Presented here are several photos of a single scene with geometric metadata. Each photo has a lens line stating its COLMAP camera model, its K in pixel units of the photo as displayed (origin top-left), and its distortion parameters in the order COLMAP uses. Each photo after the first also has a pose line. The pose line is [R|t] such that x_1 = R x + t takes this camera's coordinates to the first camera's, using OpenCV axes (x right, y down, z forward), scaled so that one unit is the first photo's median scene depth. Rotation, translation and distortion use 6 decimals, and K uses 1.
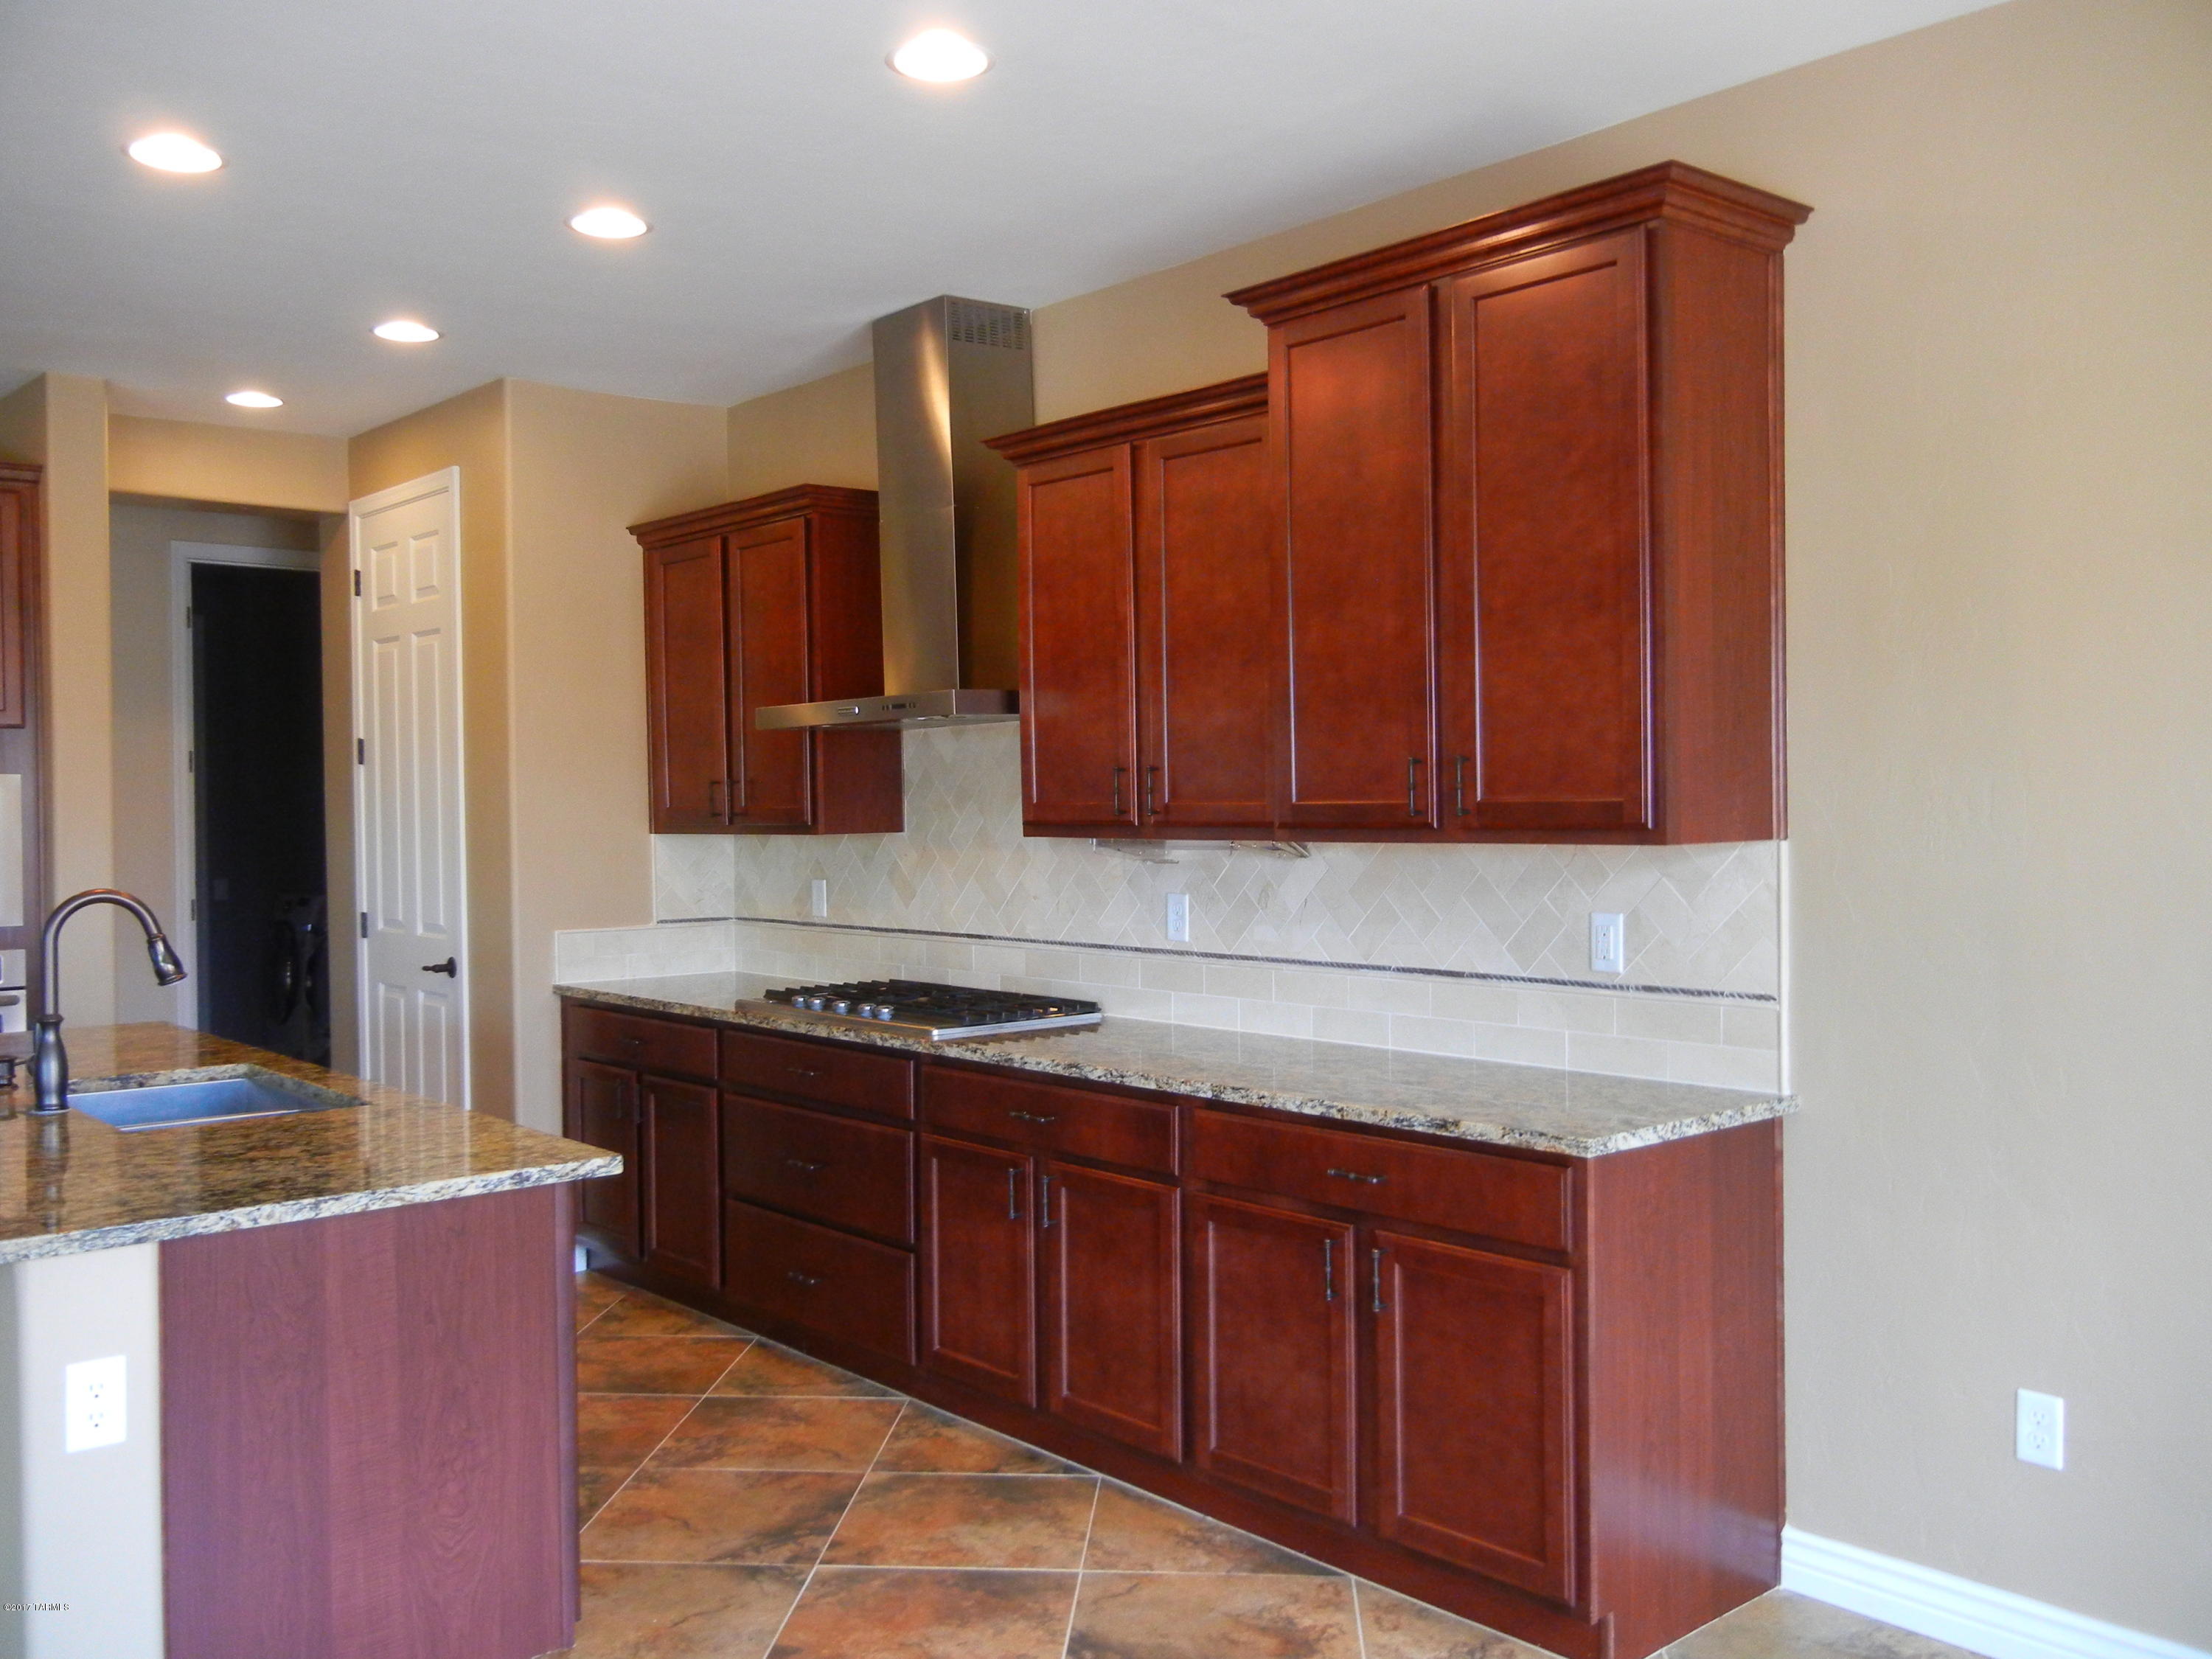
lens RADIAL K [[1921.2, 0, 1100.6], [0, 1921.2, 831.5], [0, 0, 1]] dist [0.019756, -0.010484]
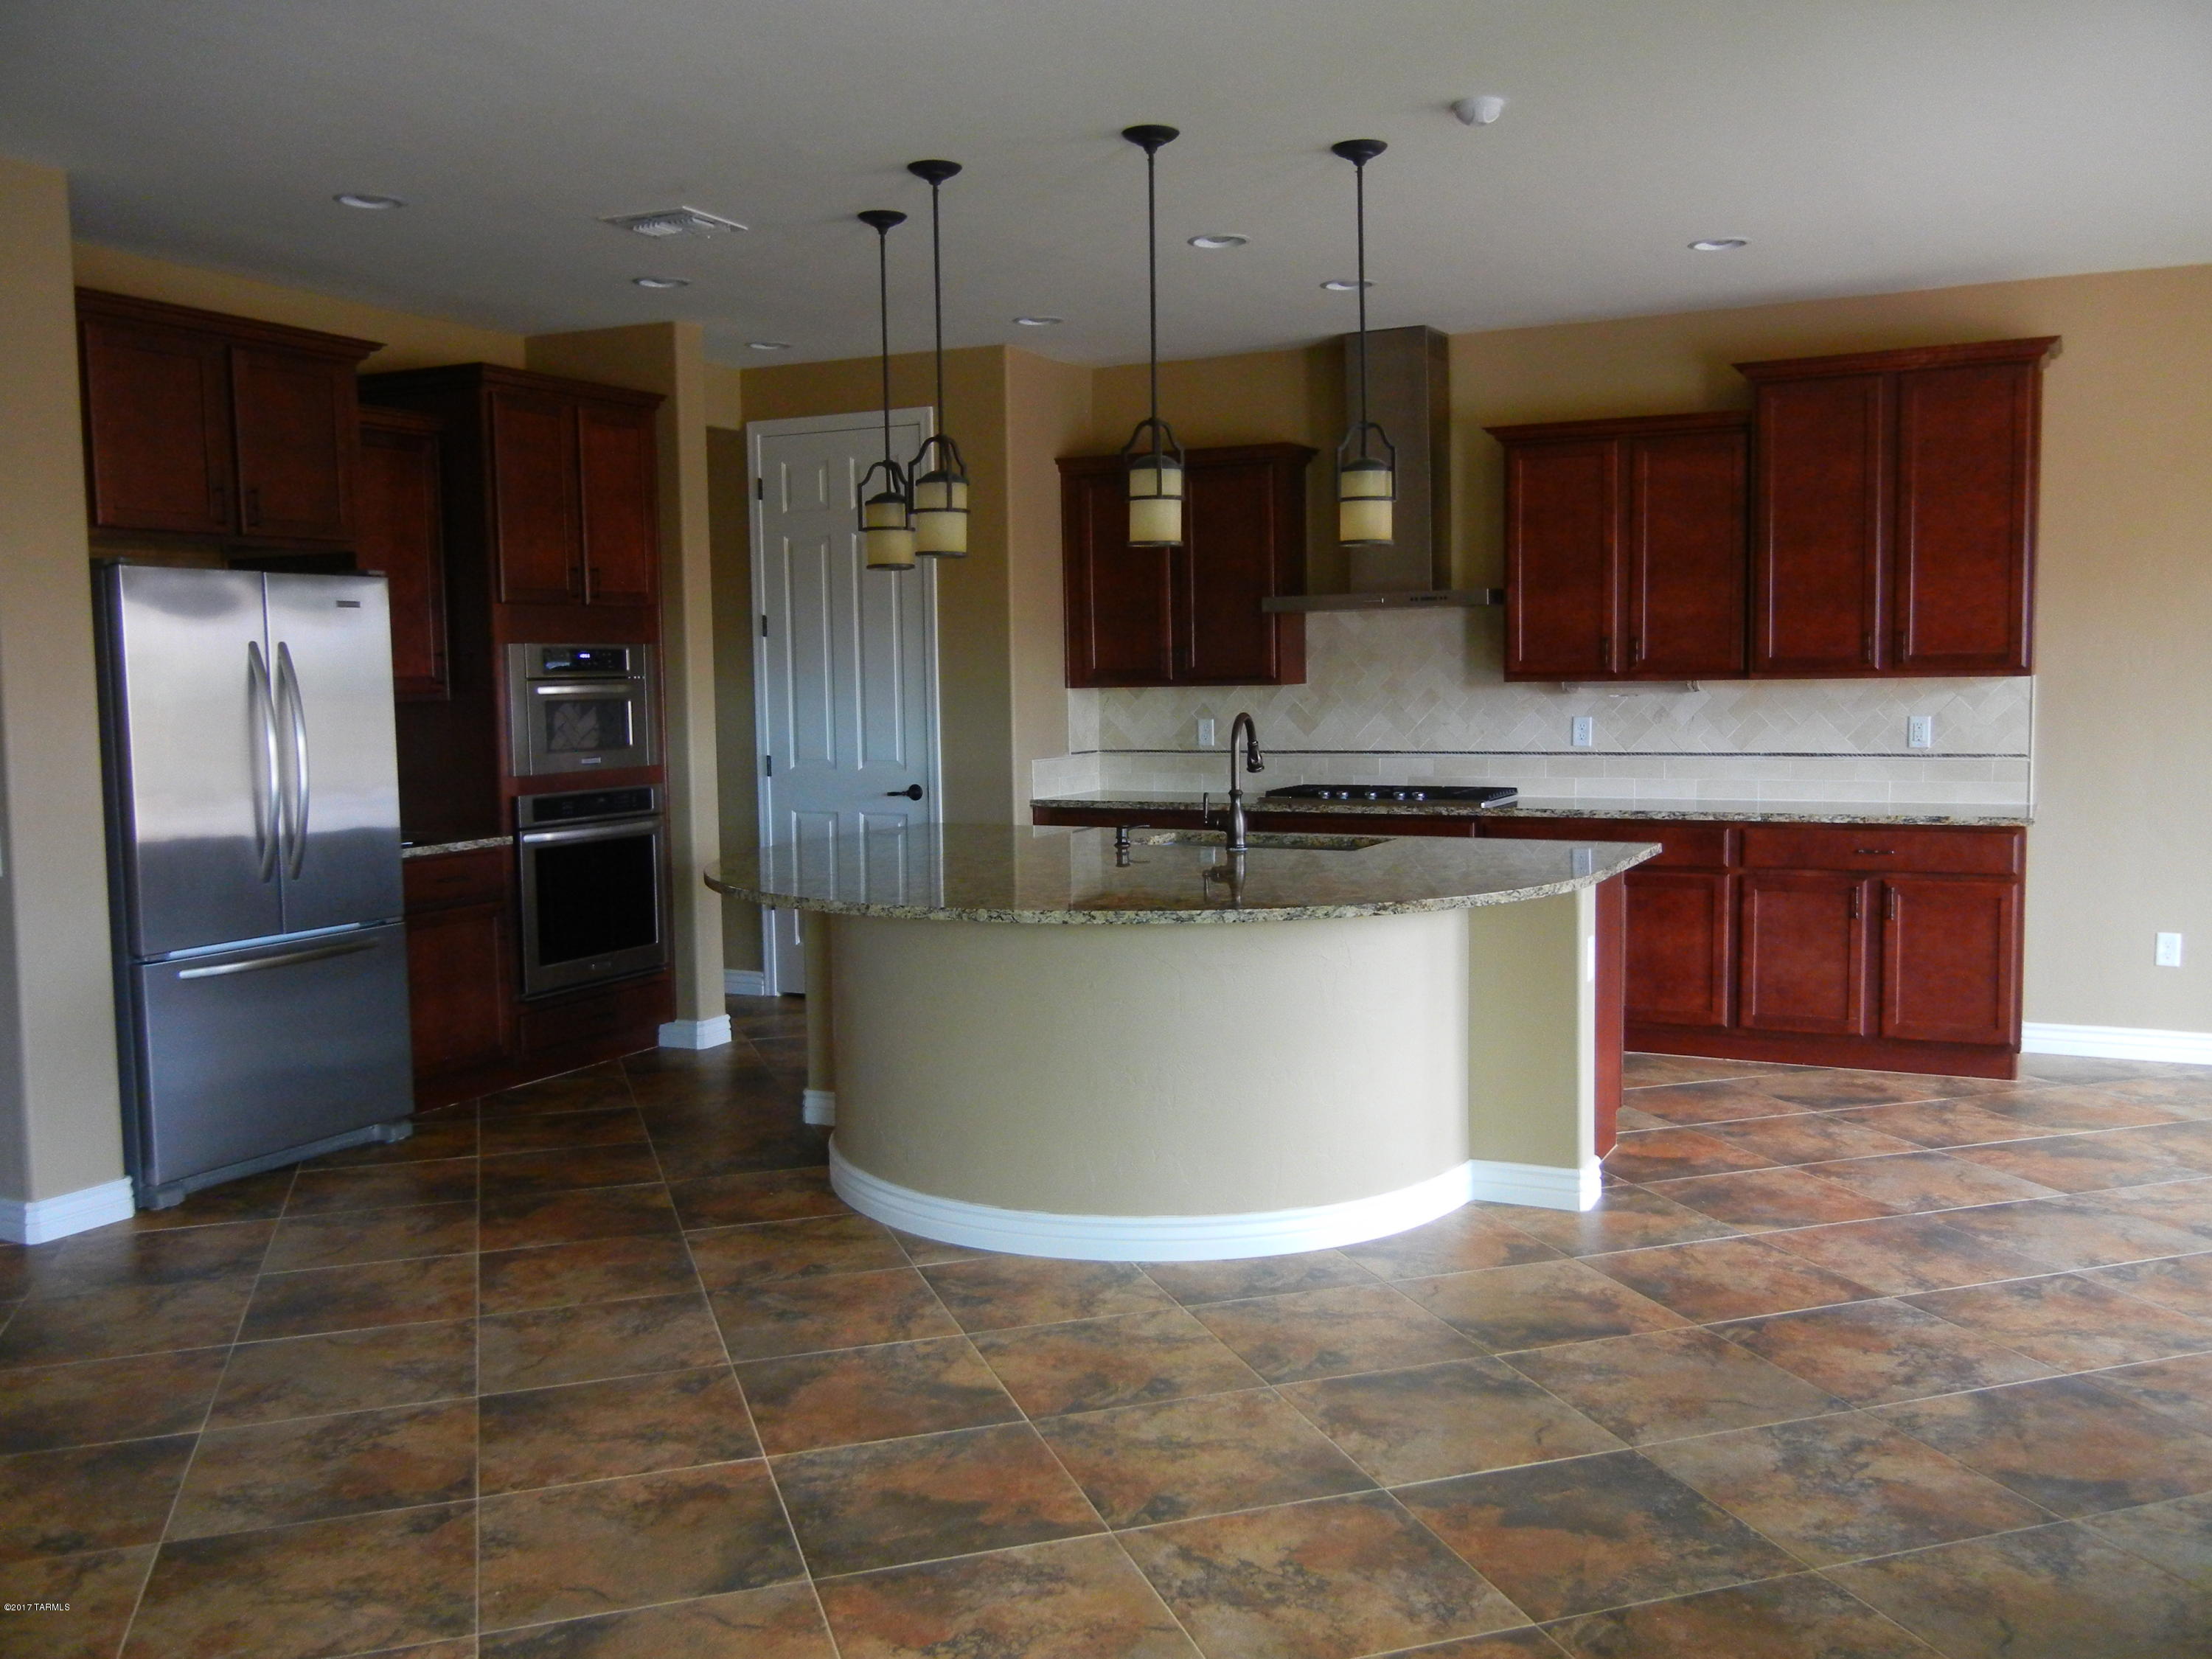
lens RADIAL K [[1921.2, 0, 1114.1], [0, 1921.2, 825.7], [0, 0, 1]] dist [0.019756, -0.010484]
pose [[0.925605, -0.036068, 0.376770, -1.156188], [0.012809, 0.997864, 0.064058, 0.018682], [-0.378275, -0.054467, 0.924089, -0.431875]]
